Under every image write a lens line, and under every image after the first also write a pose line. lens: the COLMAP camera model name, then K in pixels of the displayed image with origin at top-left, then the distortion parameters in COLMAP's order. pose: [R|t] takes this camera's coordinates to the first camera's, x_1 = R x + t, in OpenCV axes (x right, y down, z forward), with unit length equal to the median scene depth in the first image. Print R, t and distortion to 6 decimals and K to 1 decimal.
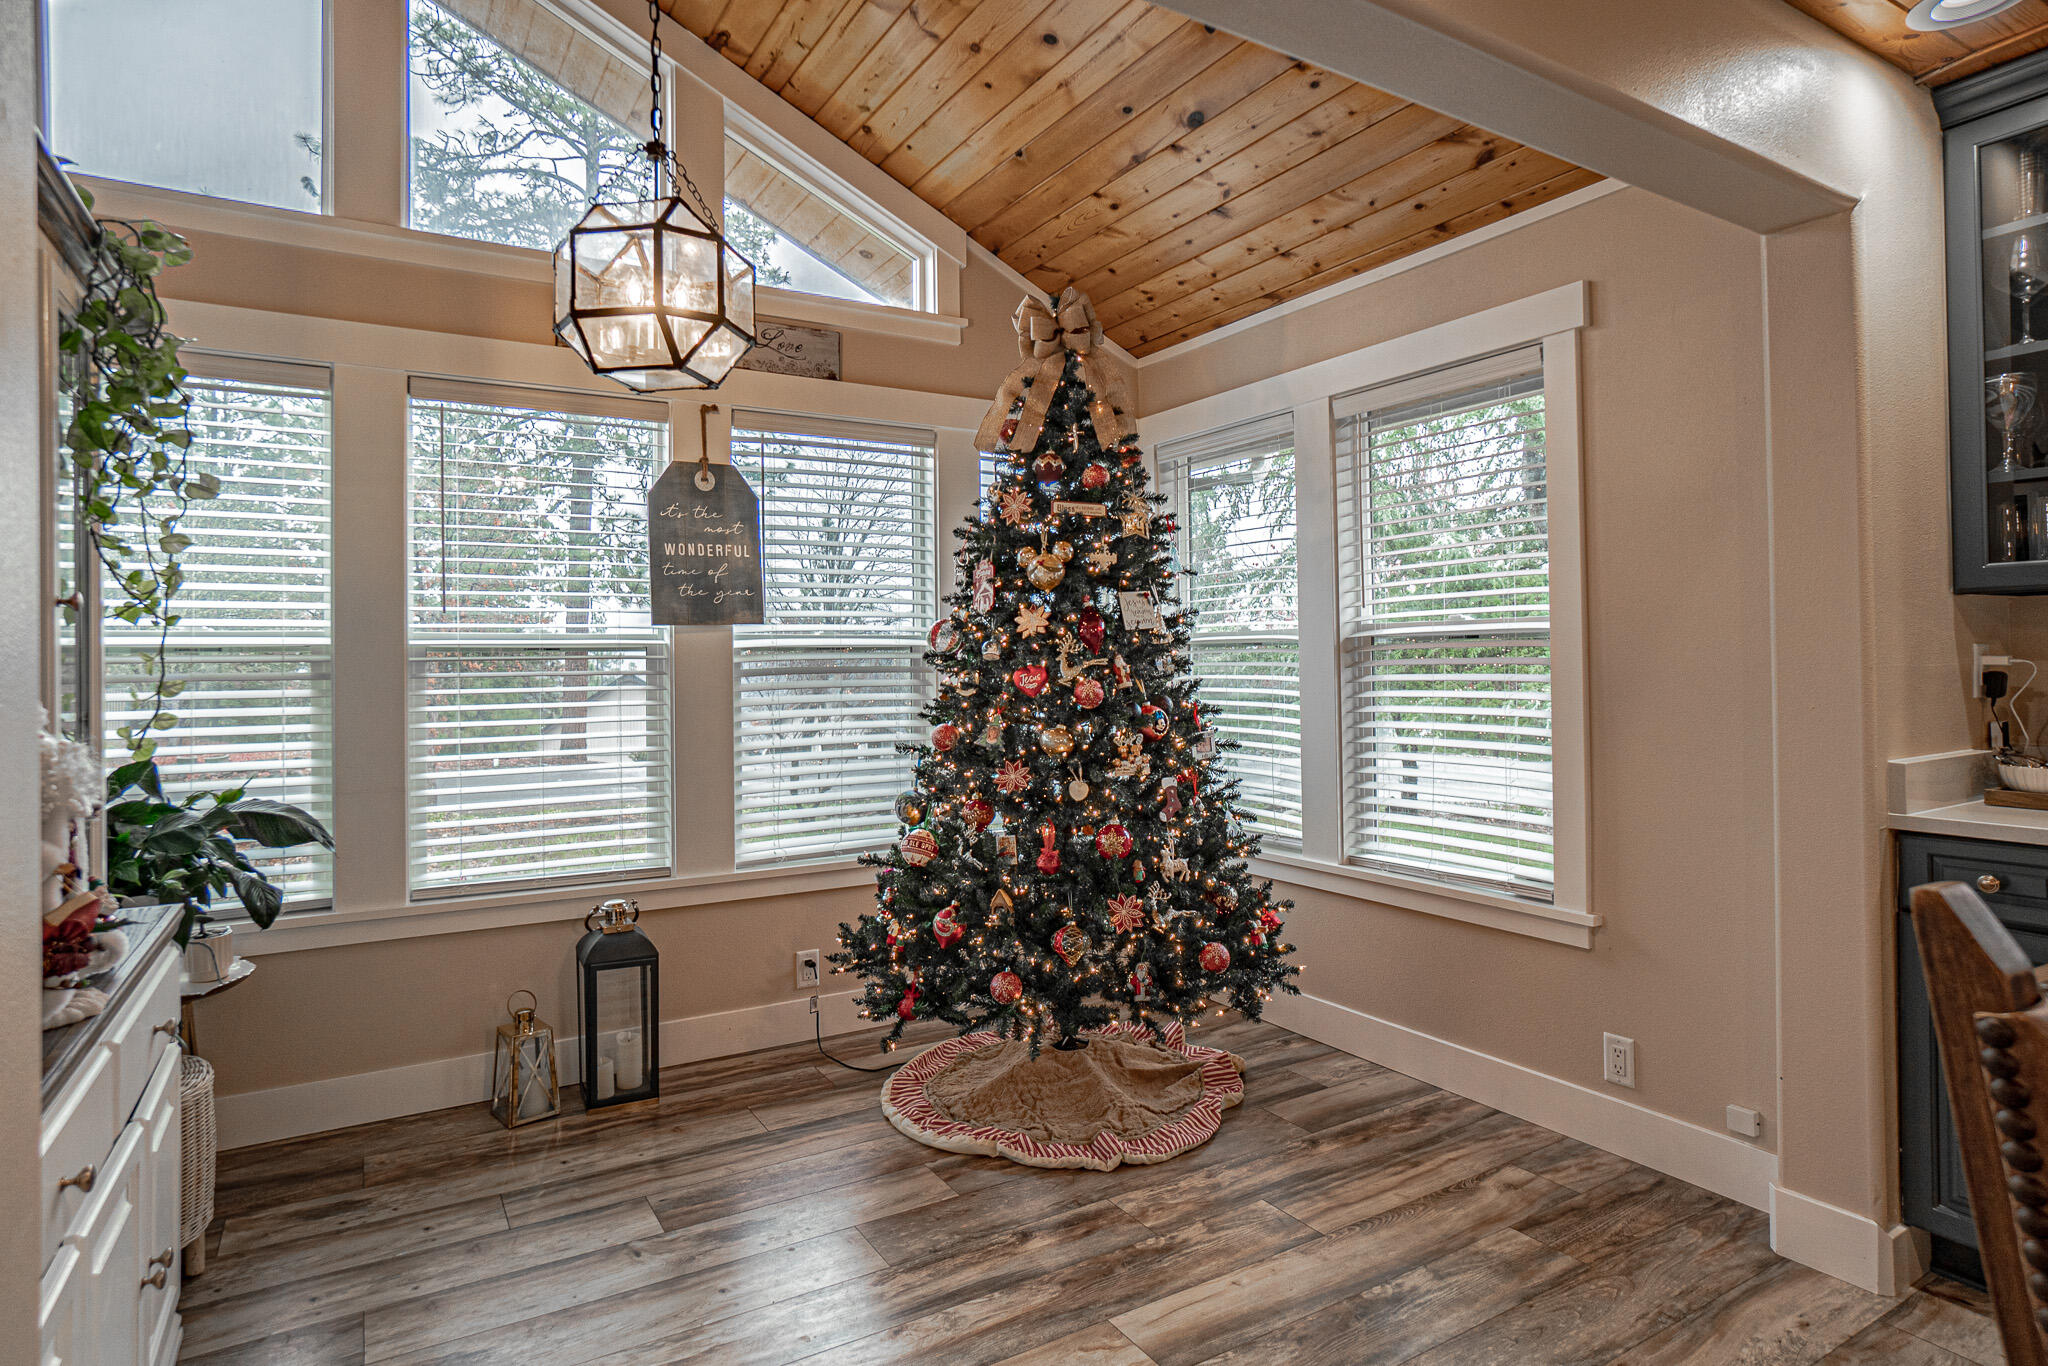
lens RADIAL K [[1102.0, 0, 994.7], [0, 1102.0, 655.5], [0, 0, 1]] dist [-0.011605, 0.000090]
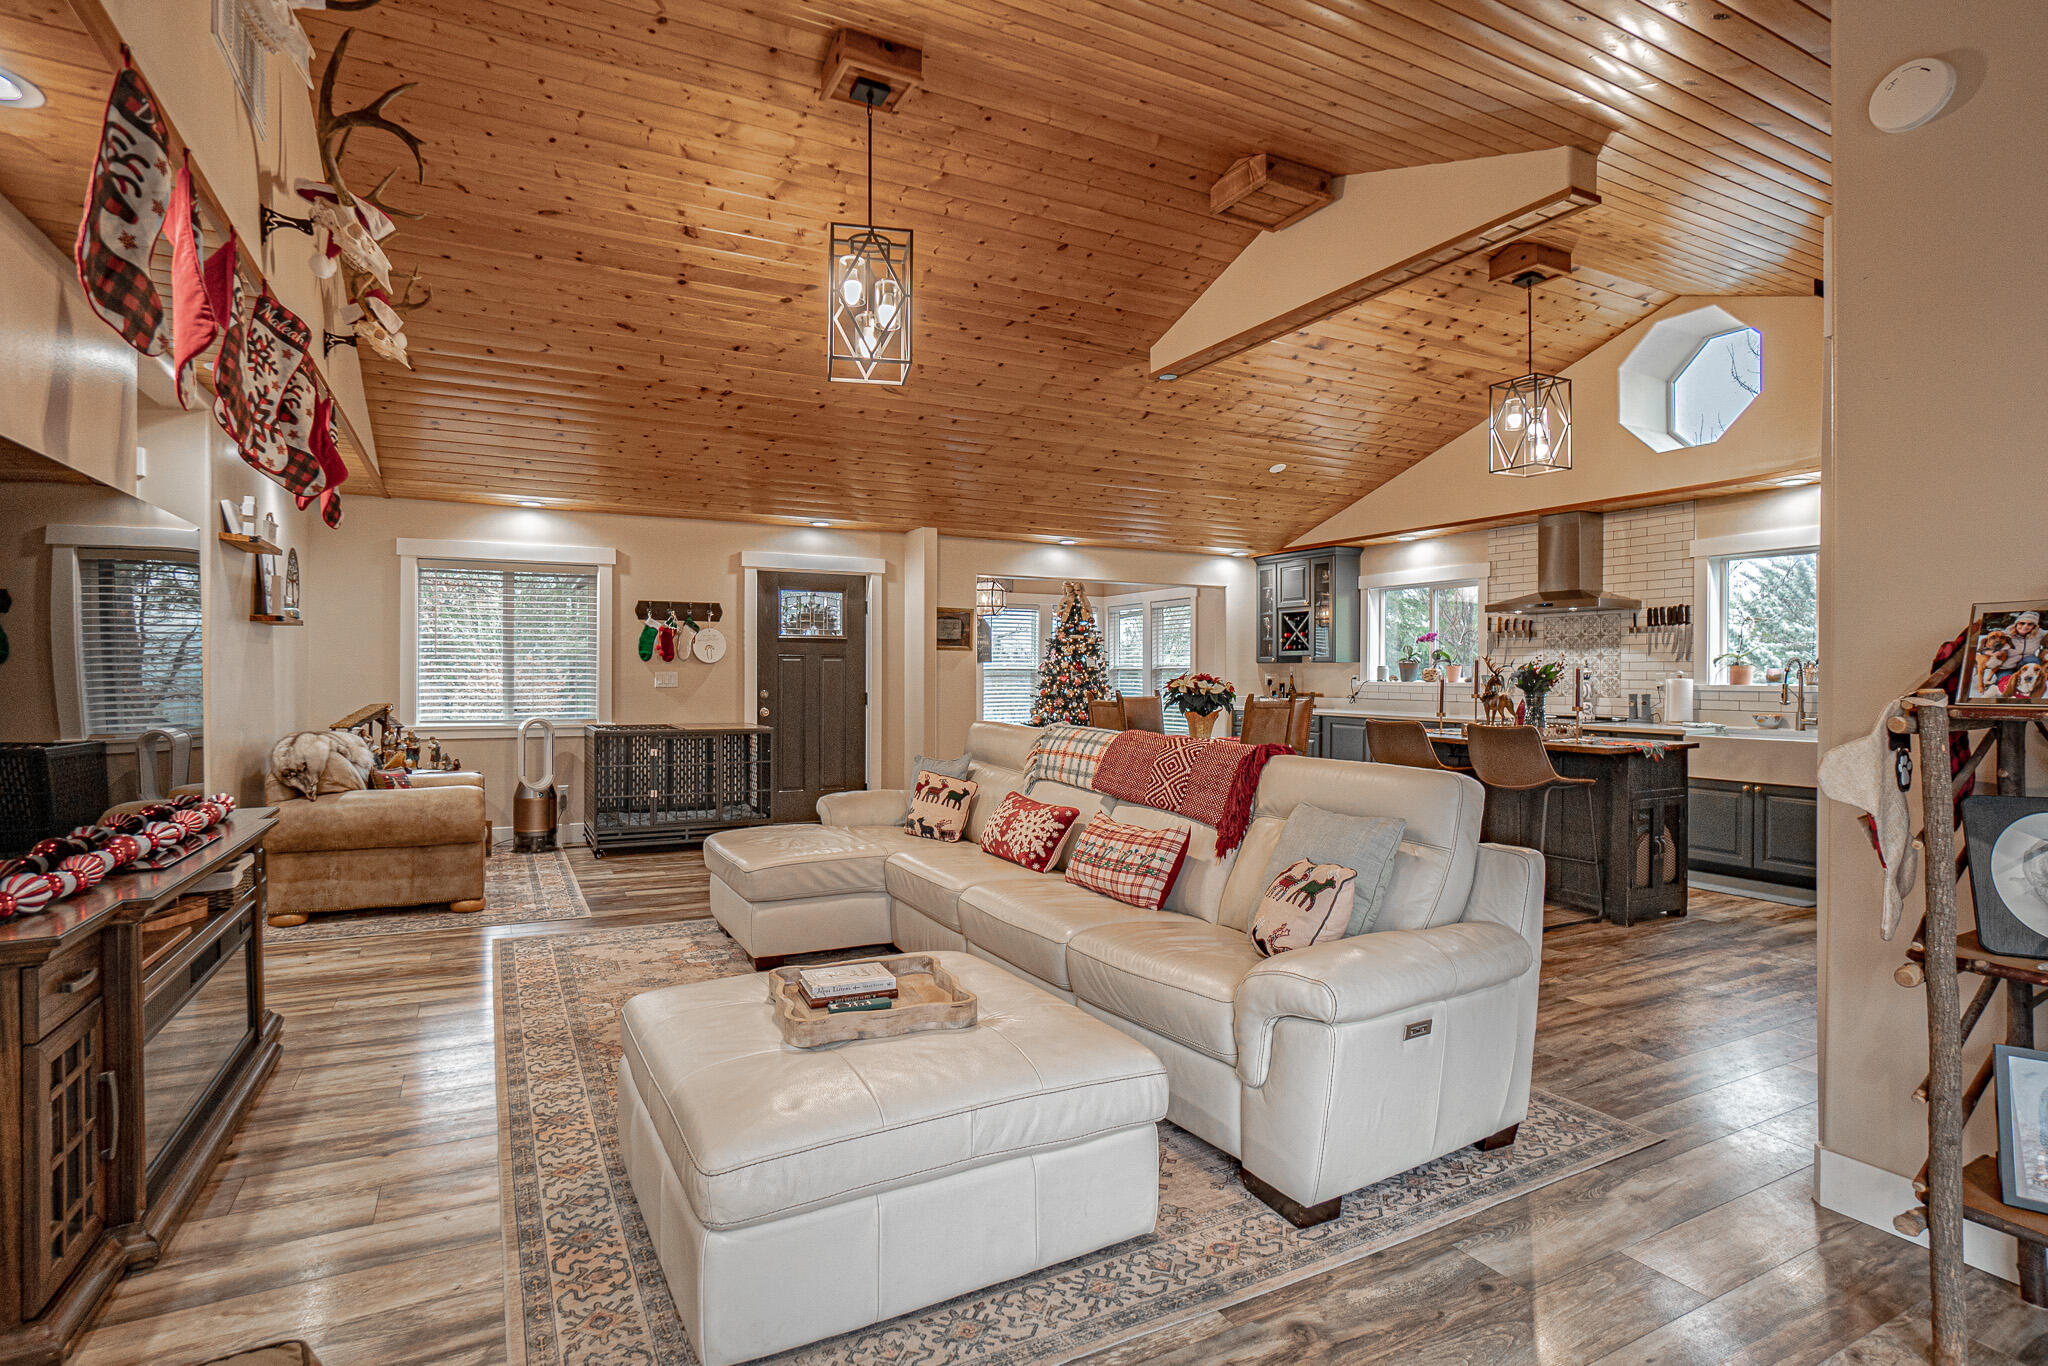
lens RADIAL K [[1012.1, 0, 1022.3], [0, 1012.1, 681.5], [0, 0, 1]] dist [-0.028877, 0.000334]
pose [[0.998625, 0.014537, -0.050371, 0.064644], [-0.013754, 0.999780, 0.015857, -0.023183], [0.050590, -0.015142, 0.998605, -2.671721]]
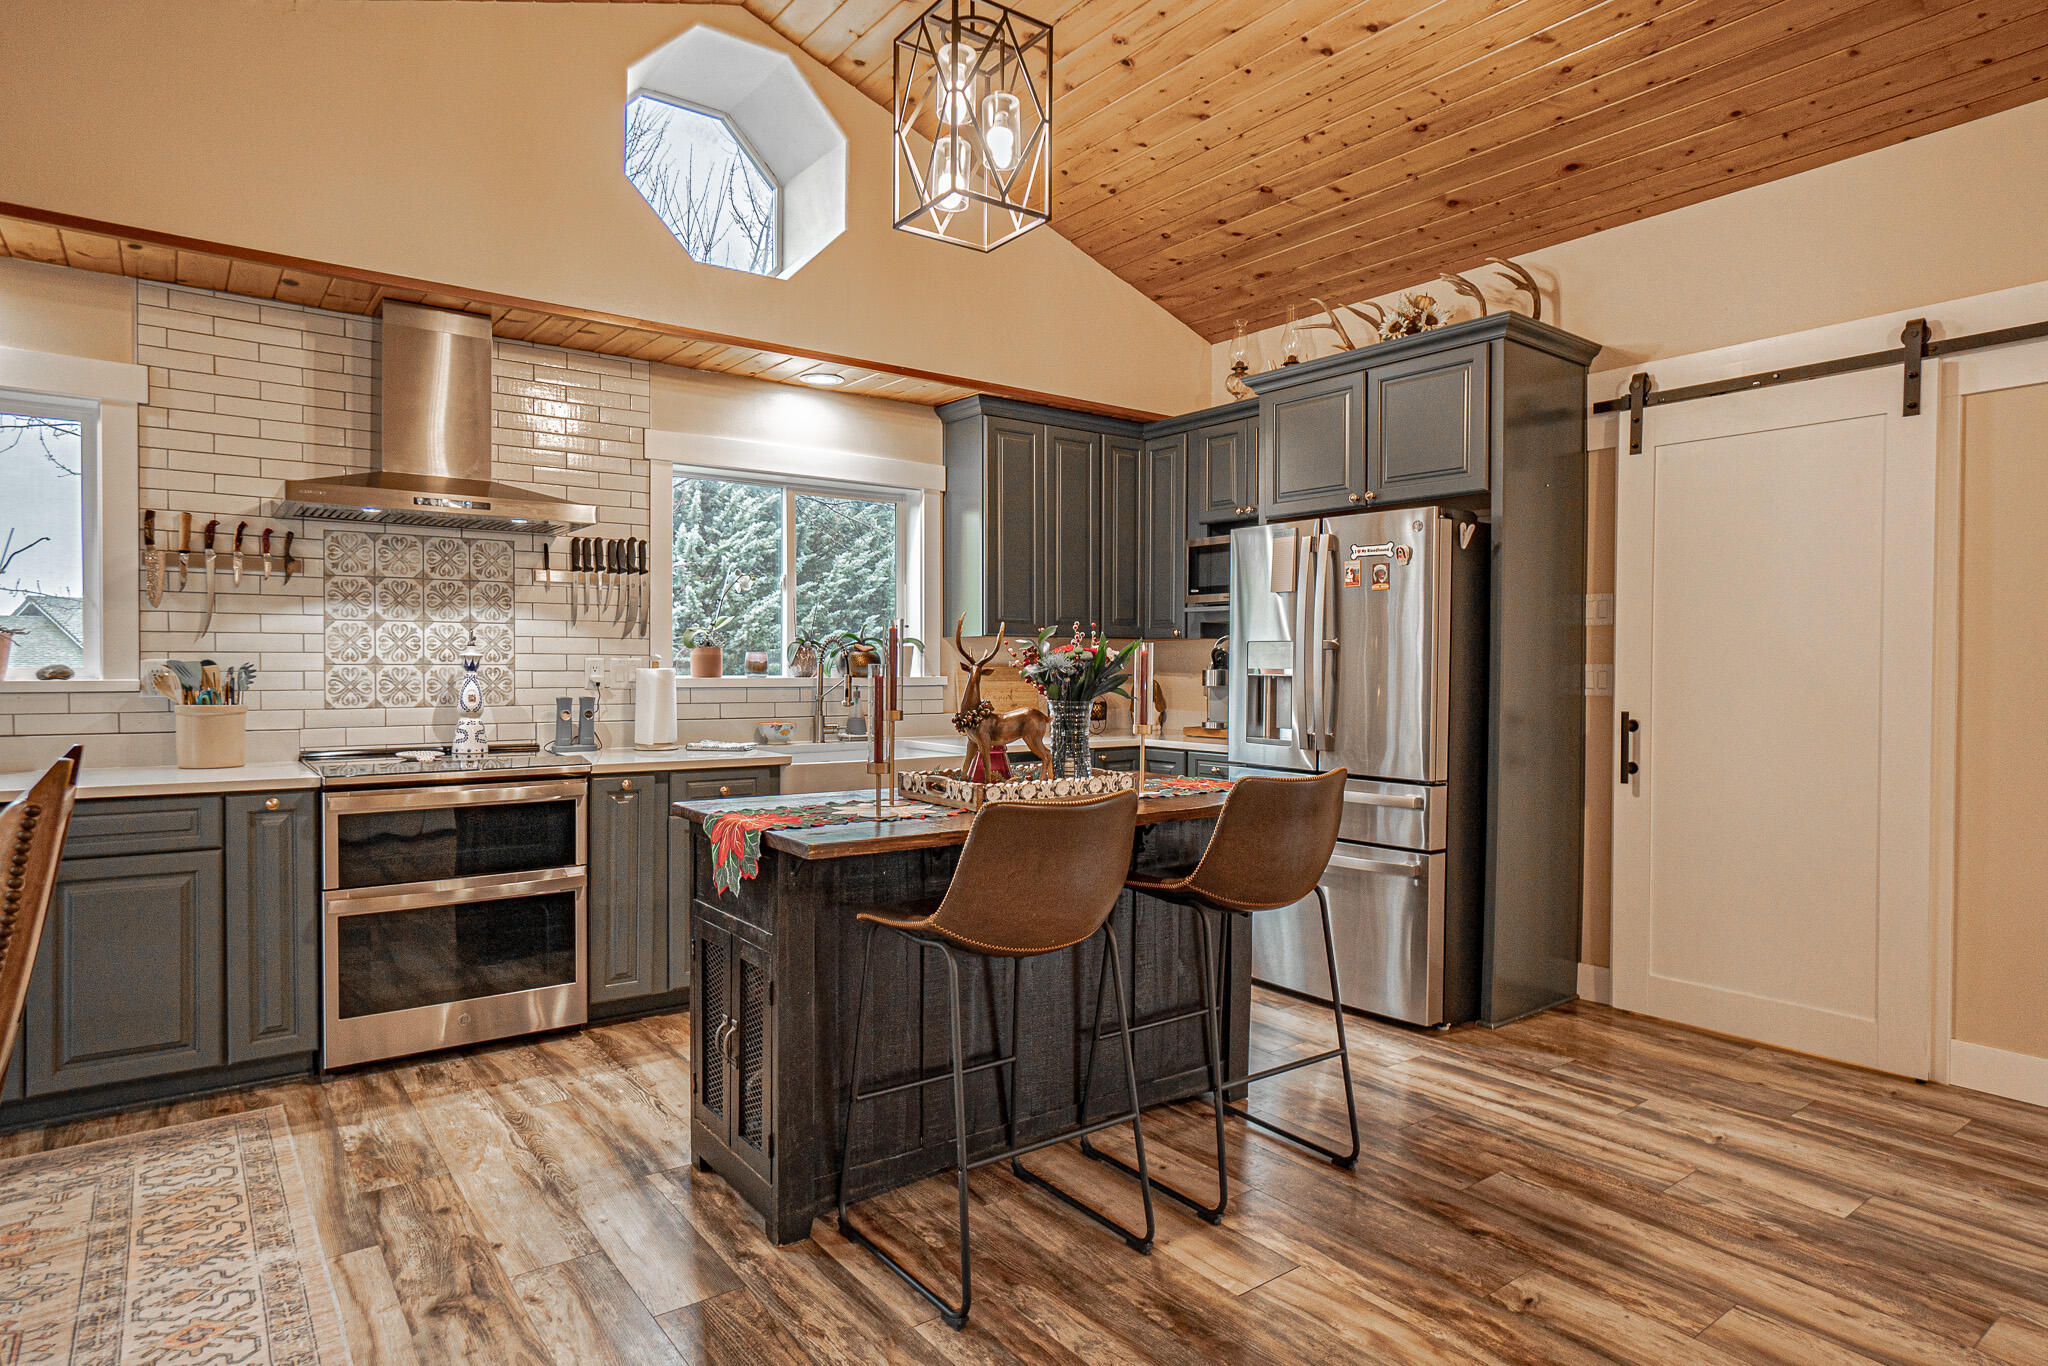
lens RADIAL K [[1146.4, 0, 1006.7], [0, 1146.4, 679.5], [0, 0, 1]] dist [-0.025694, 0.018871]
pose [[-0.101483, -0.001412, 0.994836, -0.076637], [-0.010070, 0.999949, 0.000392, -0.004876], [-0.994786, -0.009979, -0.101492, -0.655289]]
